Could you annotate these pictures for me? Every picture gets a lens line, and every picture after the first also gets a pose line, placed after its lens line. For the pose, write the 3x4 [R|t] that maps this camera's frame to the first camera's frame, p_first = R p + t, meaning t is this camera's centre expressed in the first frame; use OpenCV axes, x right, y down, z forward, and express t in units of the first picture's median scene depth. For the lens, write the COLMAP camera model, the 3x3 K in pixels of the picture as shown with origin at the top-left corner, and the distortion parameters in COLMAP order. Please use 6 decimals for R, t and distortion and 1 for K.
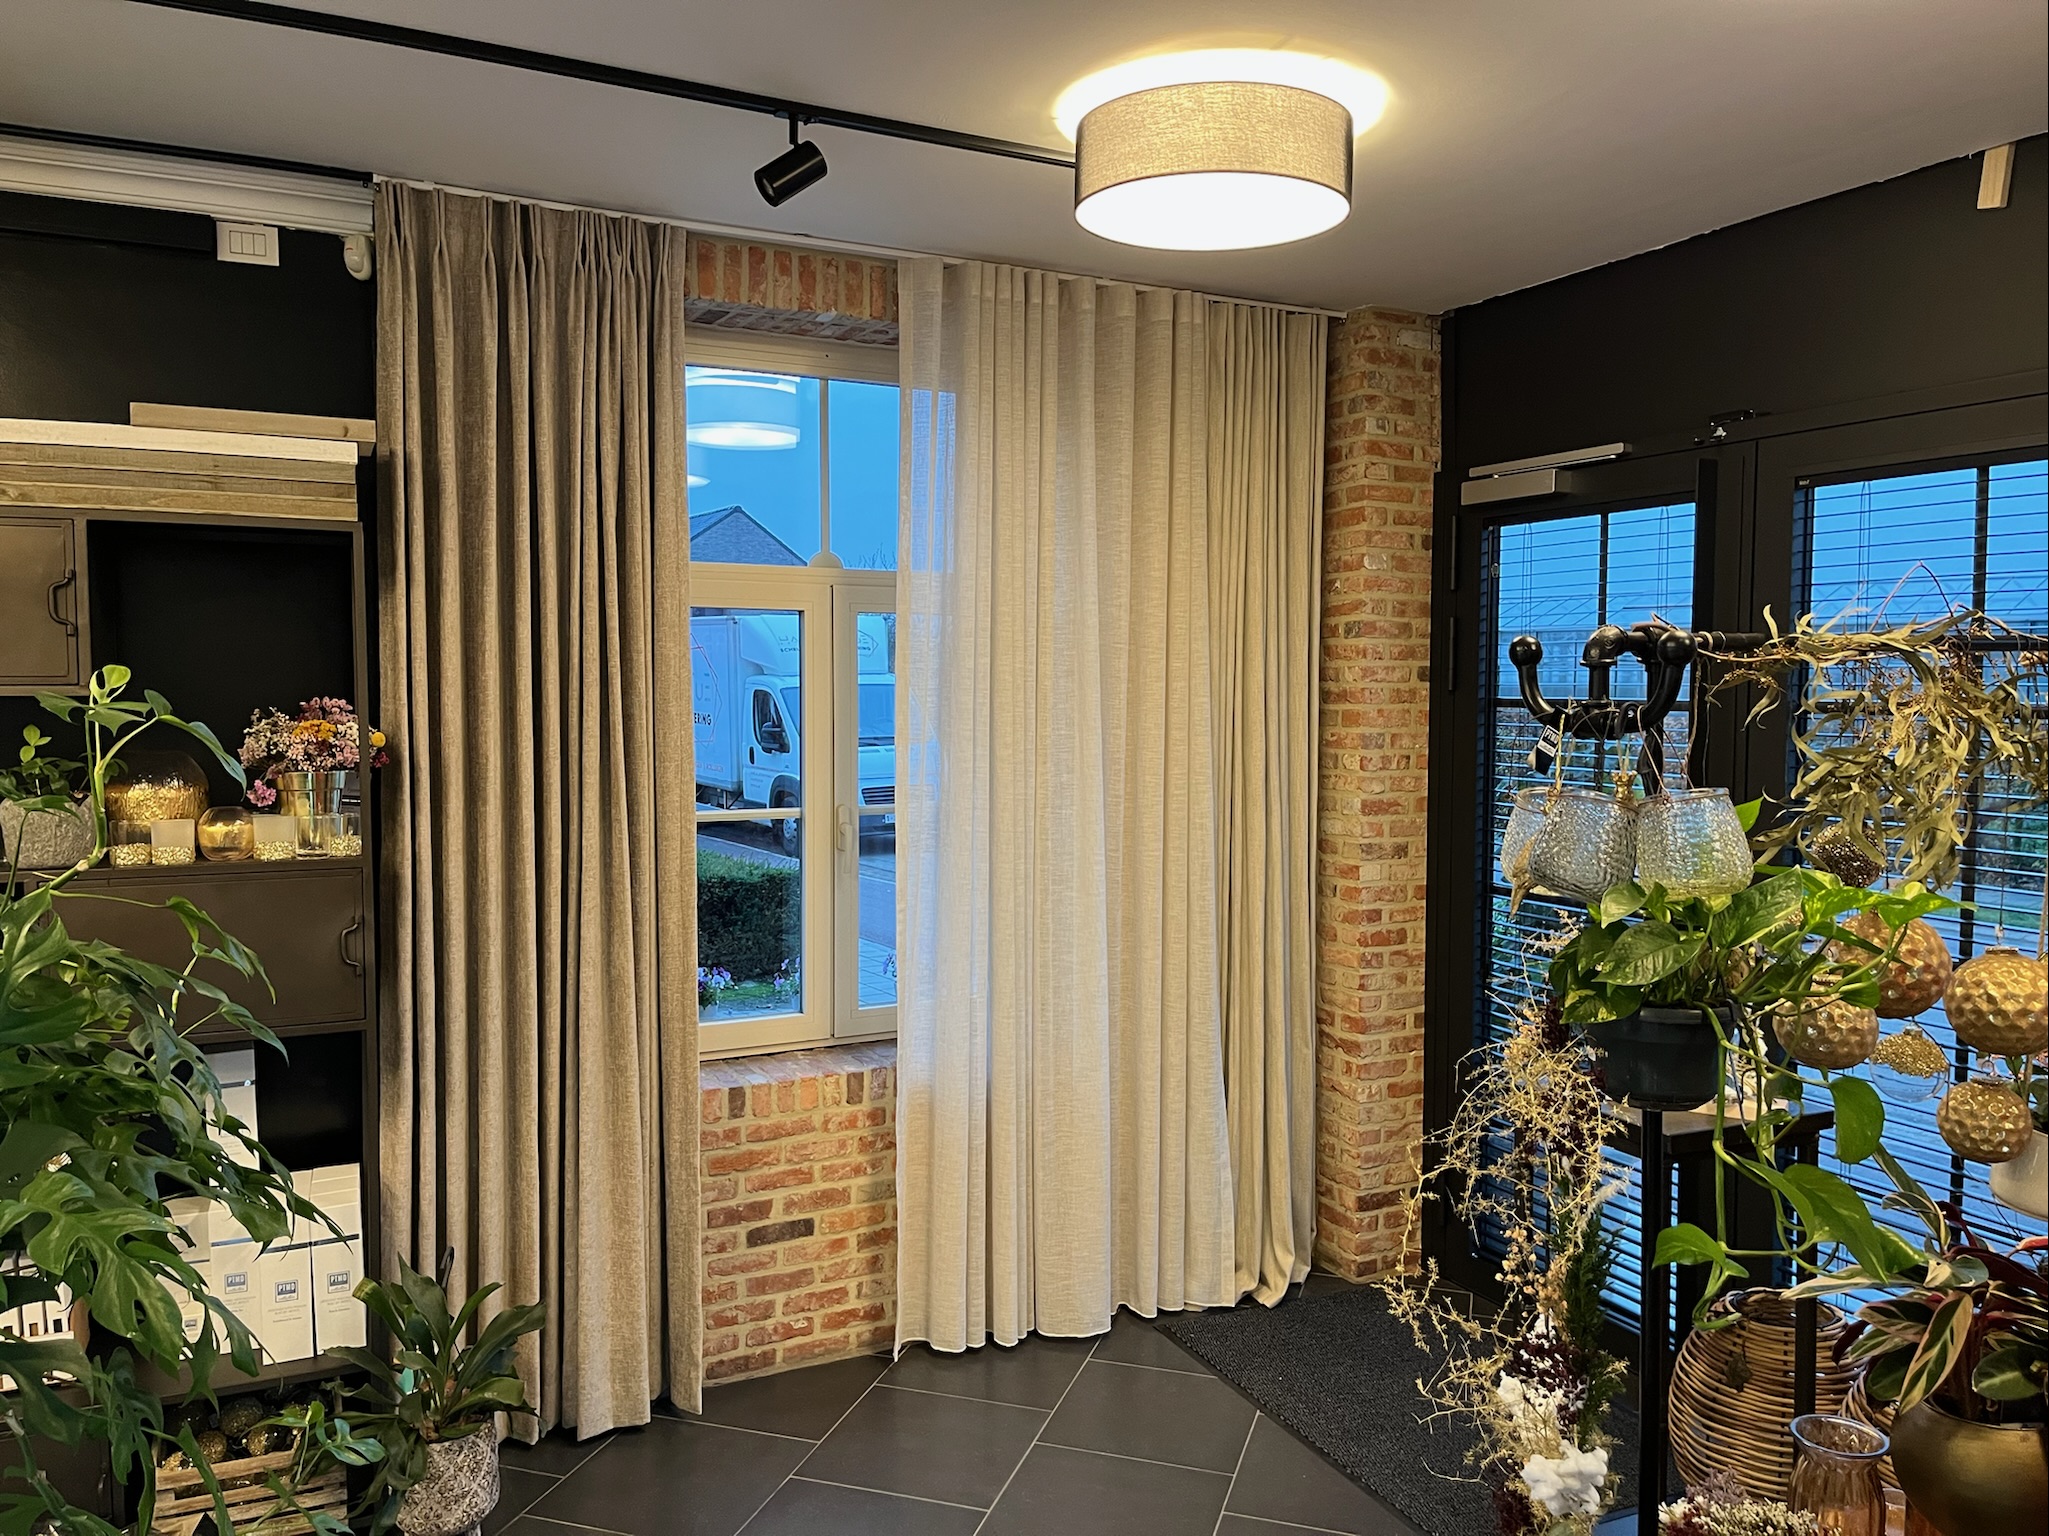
lens RADIAL K [[1549.3, 0, 1023.5], [0, 1549.3, 767.7], [0, 0, 1]] dist [0.010023, -0.006414]
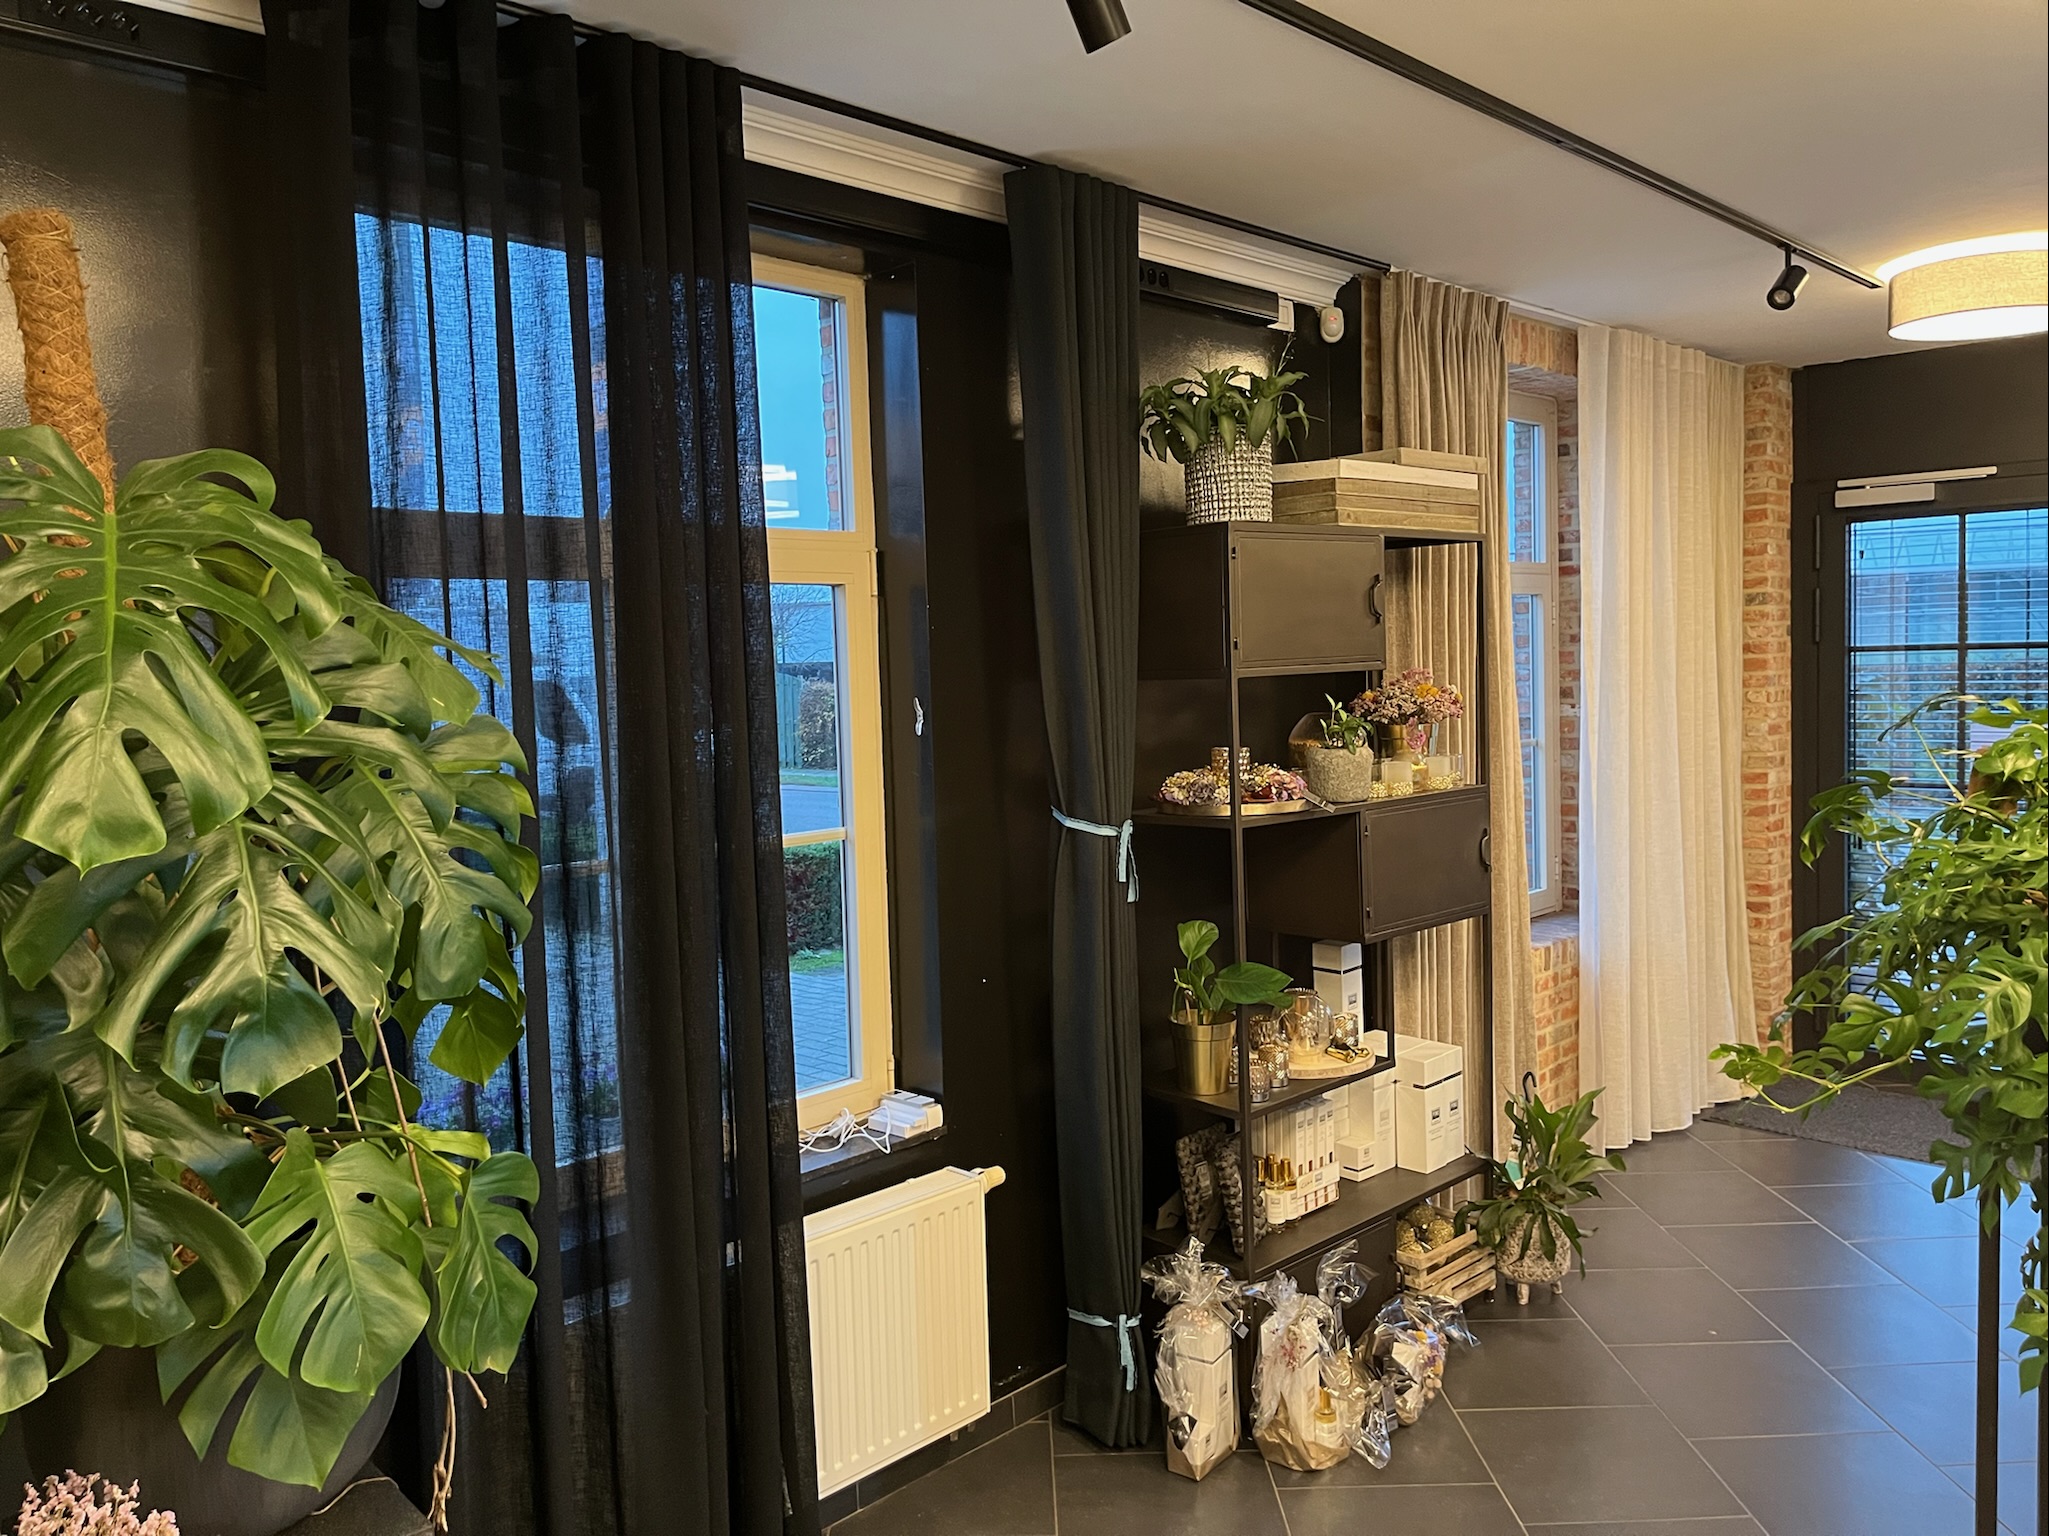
lens RADIAL K [[1549.3, 0, 1031.5], [0, 1549.3, 763.4], [0, 0, 1]] dist [0.010023, -0.006414]
pose [[0.952623, -0.054107, 0.299301, -0.829007], [0.050852, 0.998532, 0.018659, -0.003456], [-0.299872, -0.002555, 0.953976, -0.110152]]
